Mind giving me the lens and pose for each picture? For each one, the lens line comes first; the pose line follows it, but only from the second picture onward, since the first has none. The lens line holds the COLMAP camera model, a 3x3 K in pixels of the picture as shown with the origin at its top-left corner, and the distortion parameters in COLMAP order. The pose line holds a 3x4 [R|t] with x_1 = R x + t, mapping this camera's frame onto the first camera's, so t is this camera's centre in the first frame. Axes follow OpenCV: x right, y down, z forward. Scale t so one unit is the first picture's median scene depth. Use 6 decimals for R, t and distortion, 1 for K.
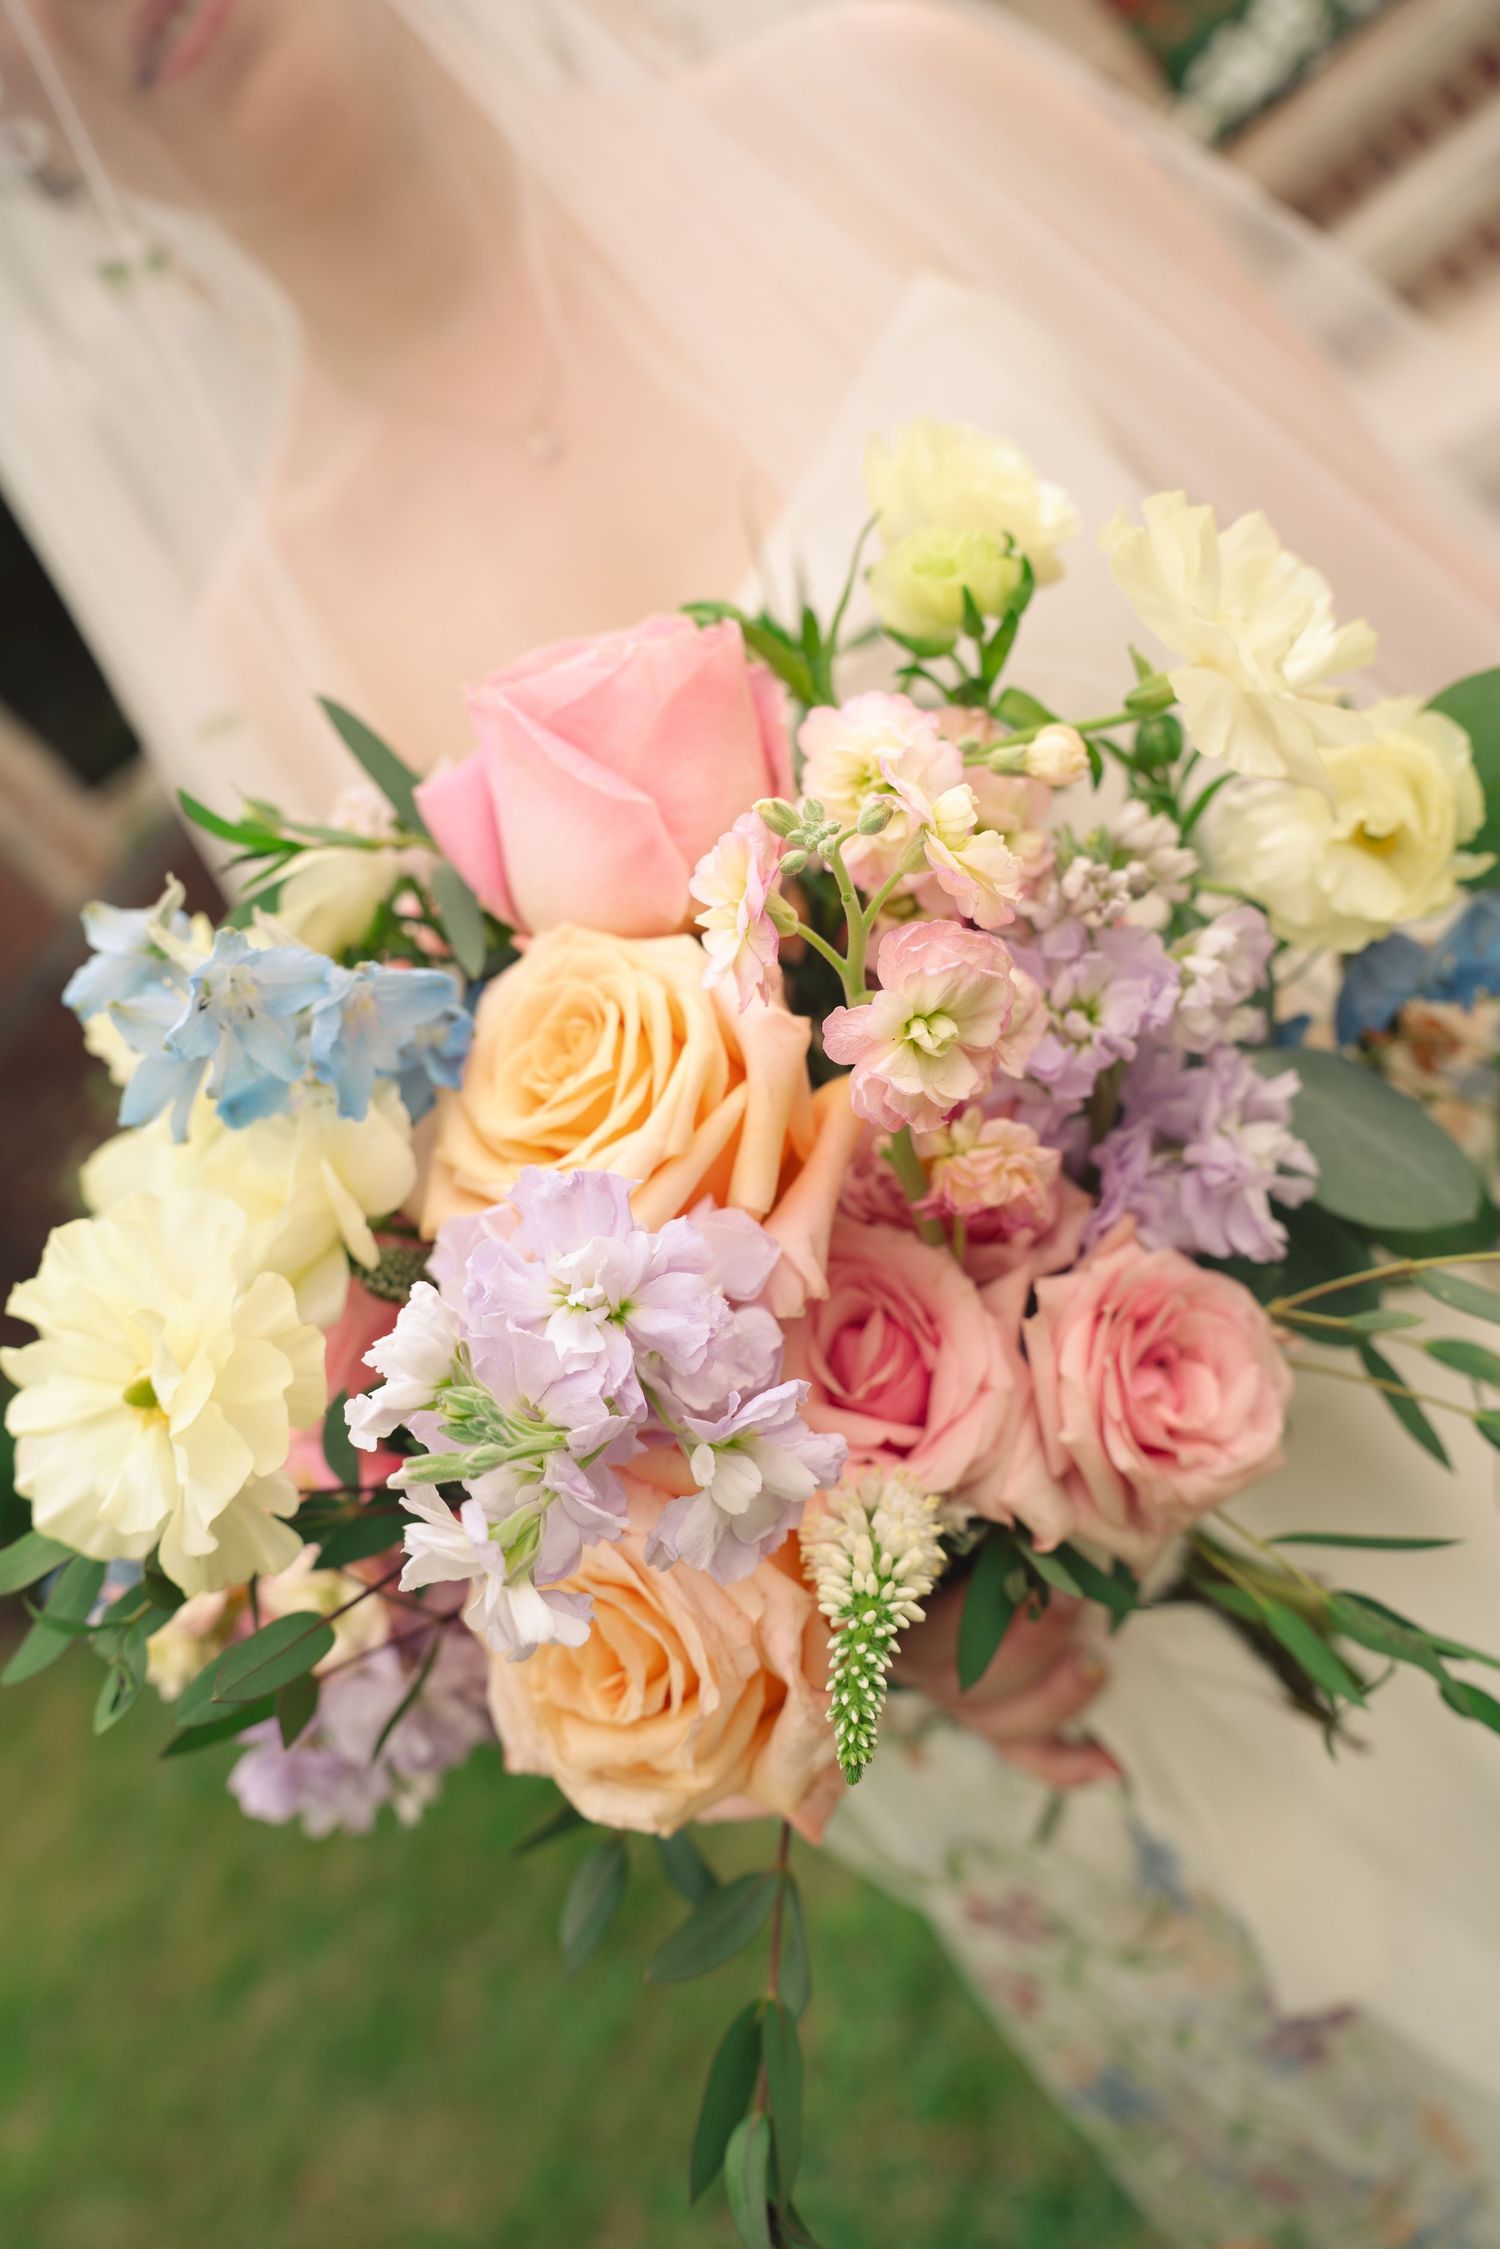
lens RADIAL K [[1815.4, 0, 752.3], [0, 1815.4, 1126.1], [0, 0, 1]] dist [-0.102614, 0.073576]
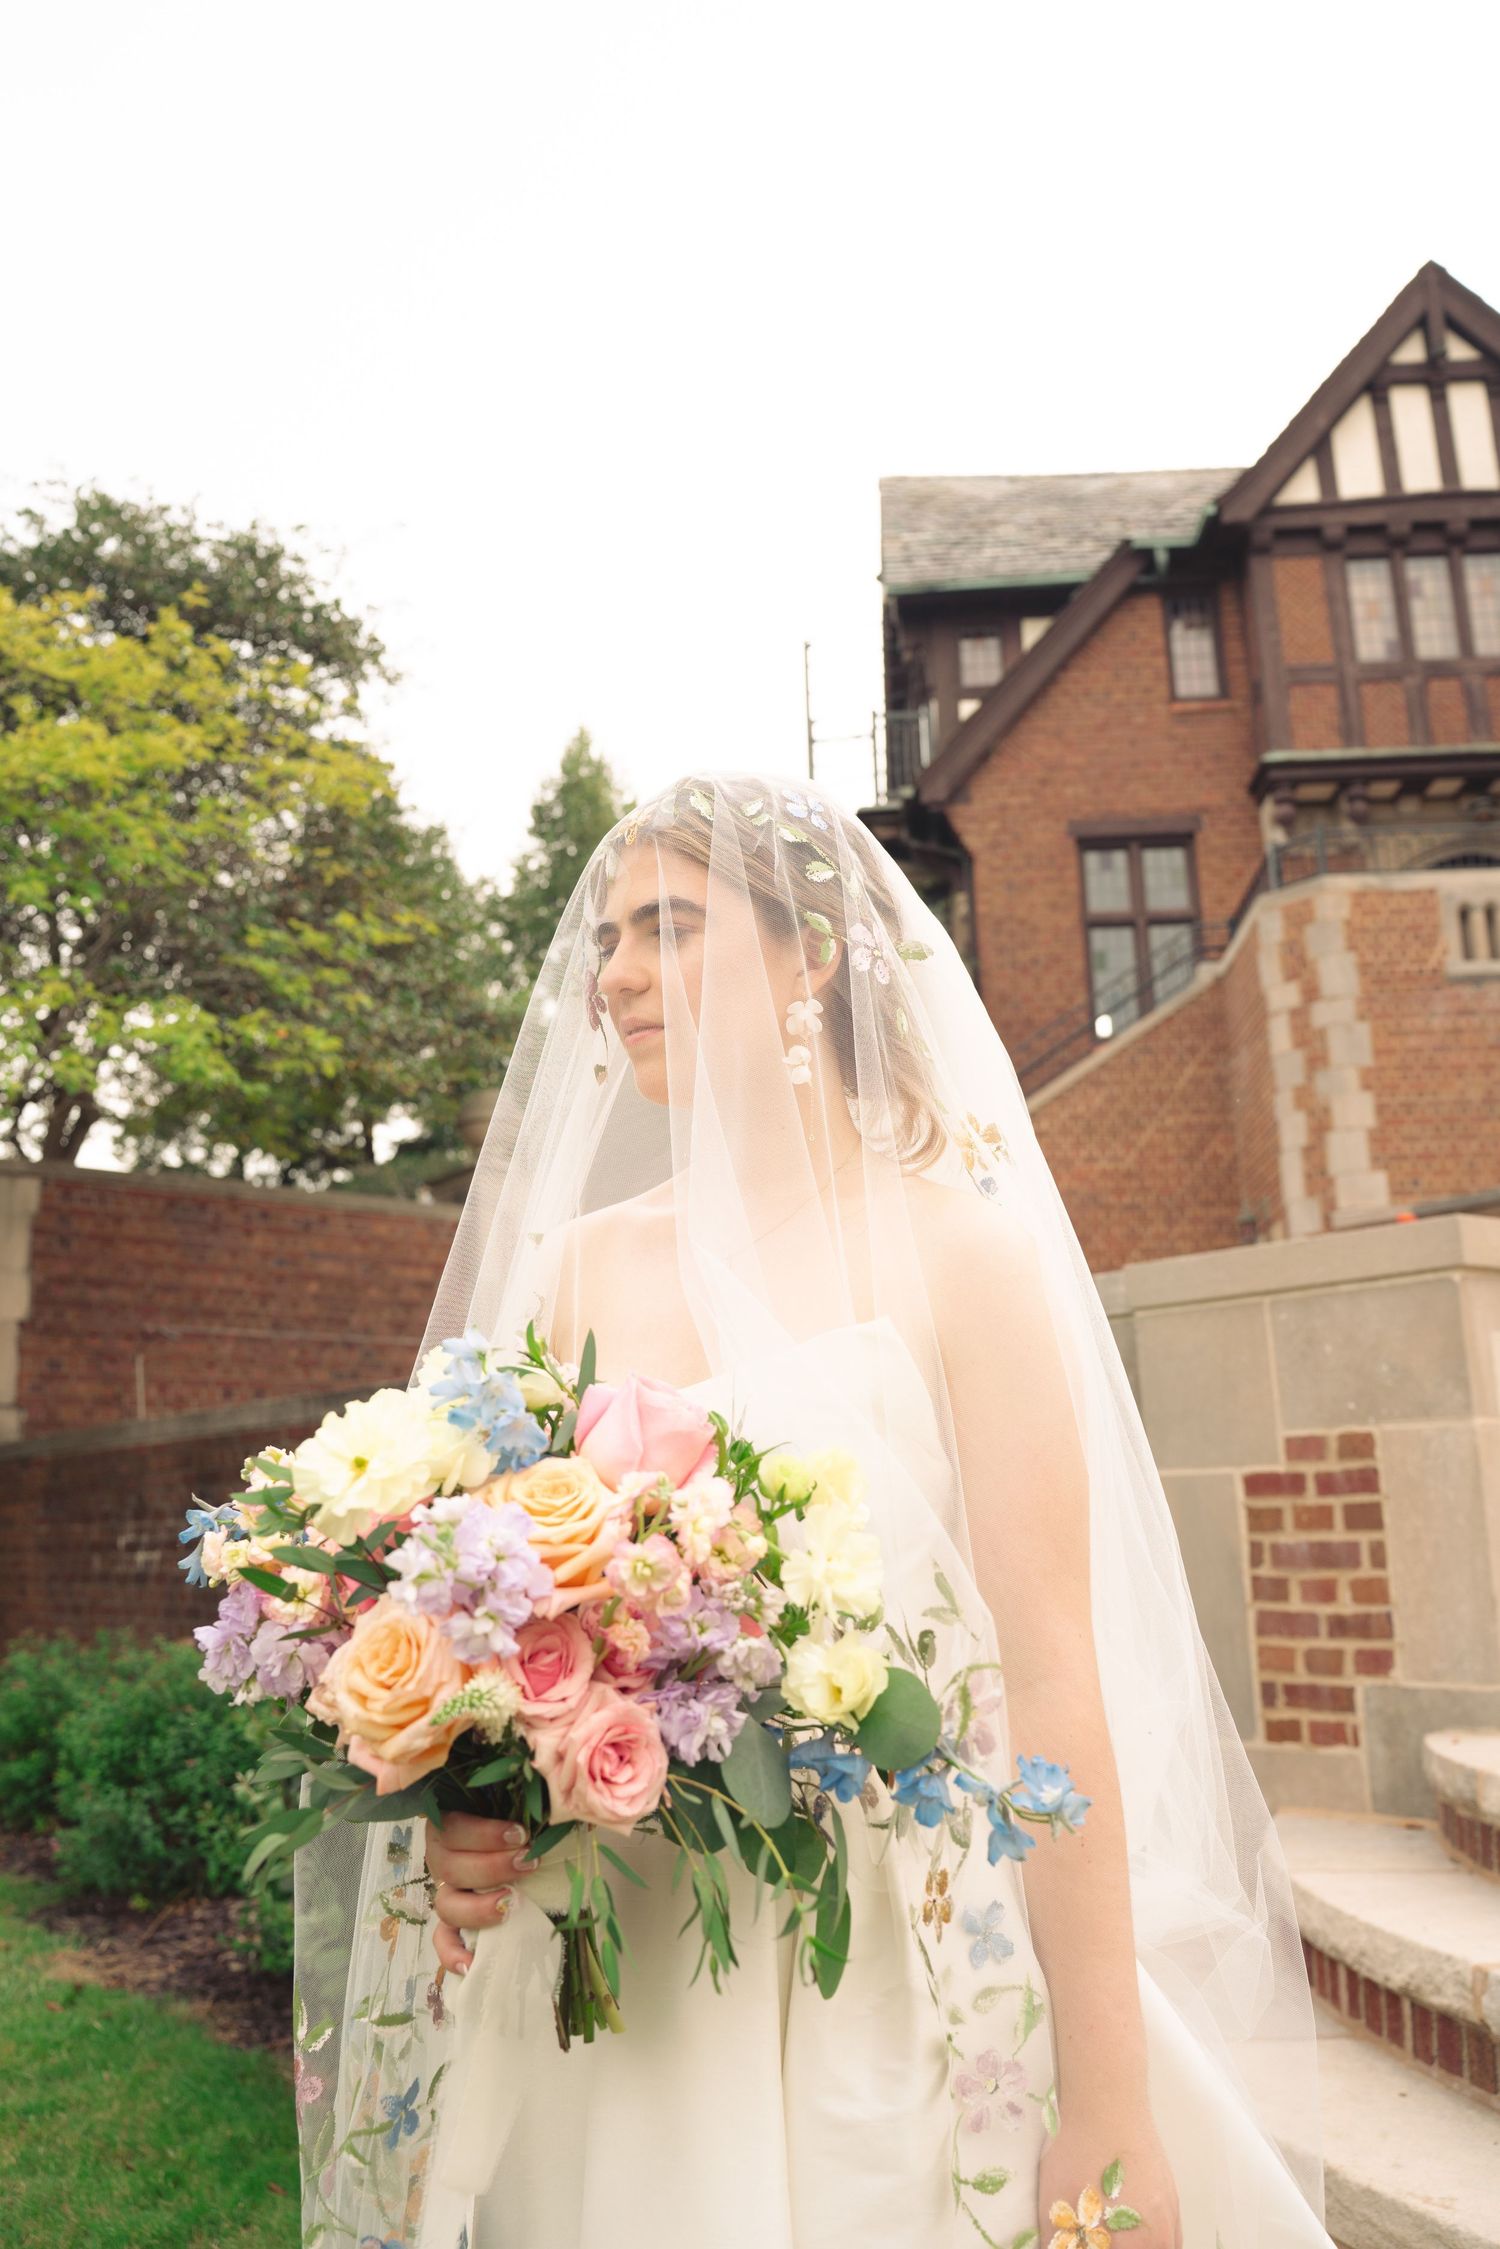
lens RADIAL K [[1807.1, 0, 743.1], [0, 1807.1, 1122.5], [0, 0, 1]] dist [-0.102641, 0.079570]
pose [[0.693775, 0.683249, -0.227700, 0.314886], [-0.717440, 0.628061, -0.301363, 0.209624], [-0.062896, 0.372439, 0.925923, -1.637554]]
